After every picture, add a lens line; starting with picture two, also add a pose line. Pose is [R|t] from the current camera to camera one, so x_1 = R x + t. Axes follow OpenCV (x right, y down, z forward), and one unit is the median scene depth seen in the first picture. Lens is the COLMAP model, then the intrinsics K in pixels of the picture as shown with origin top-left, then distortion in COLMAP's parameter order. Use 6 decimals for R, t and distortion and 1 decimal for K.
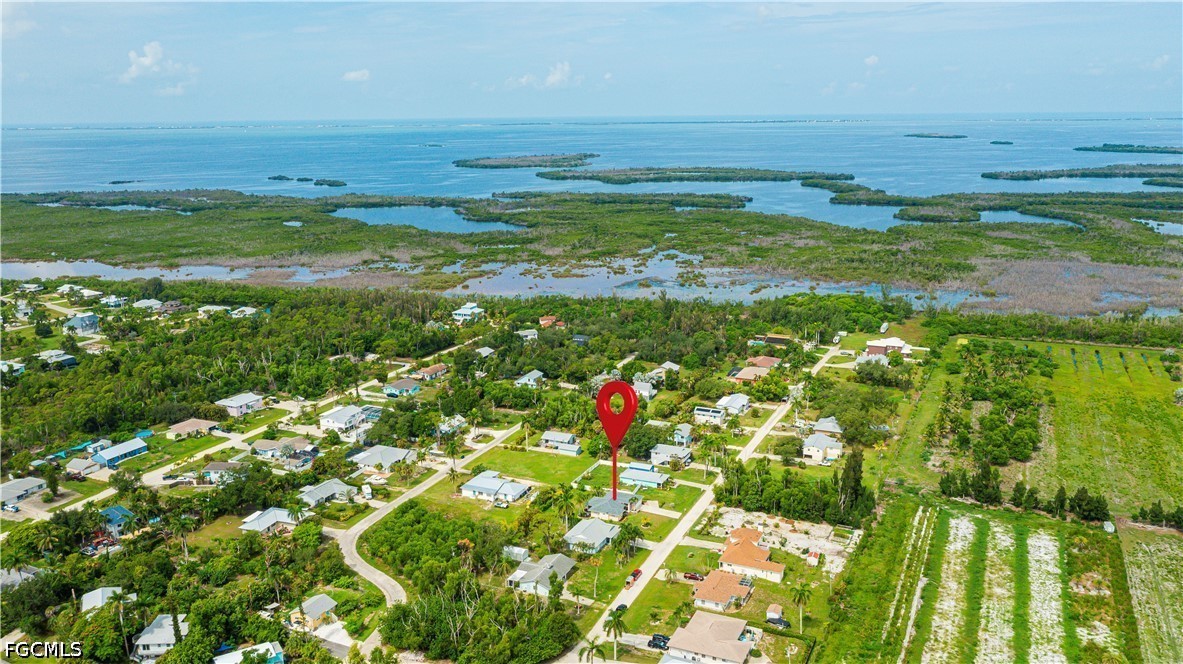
lens RADIAL K [[921.6, 0, 591.5], [0, 921.6, 332.0], [0, 0, 1]] dist [-0.000647, 0.002197]
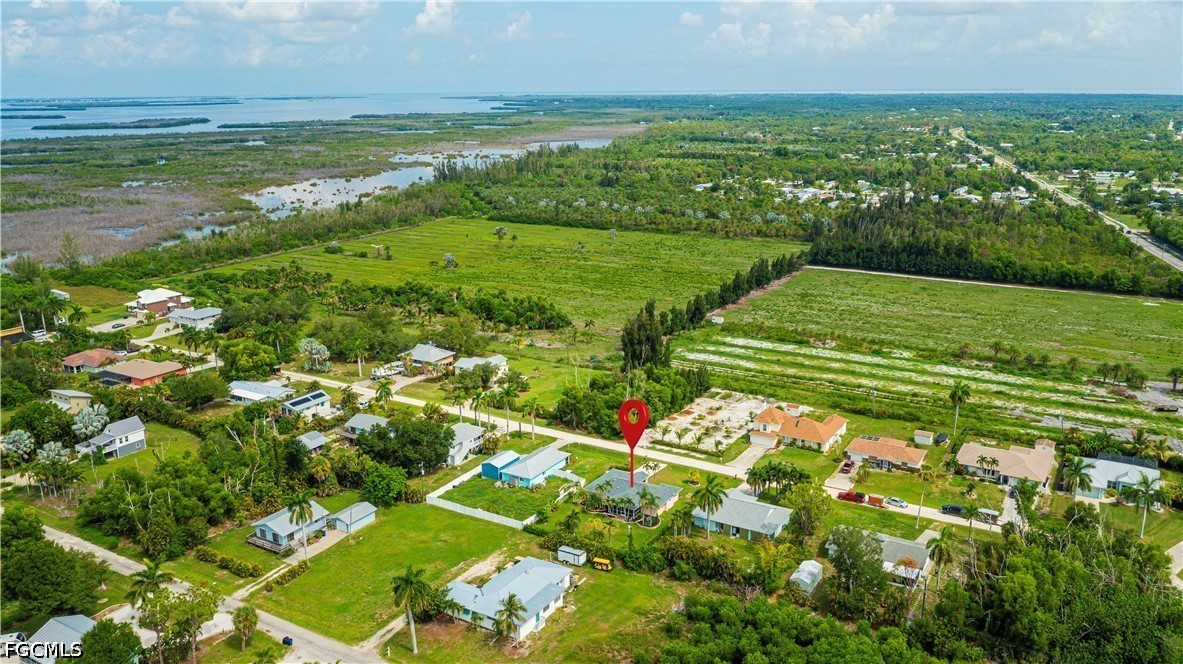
lens RADIAL K [[921.6, 0, 591.5], [0, 921.6, 332.0], [0, 0, 1]] dist [-0.000647, 0.002197]
pose [[0.109338, -0.247985, 0.962574, -0.629928], [0.222591, 0.949896, 0.219435, -0.076064], [-0.968761, 0.190268, 0.159059, 0.981302]]
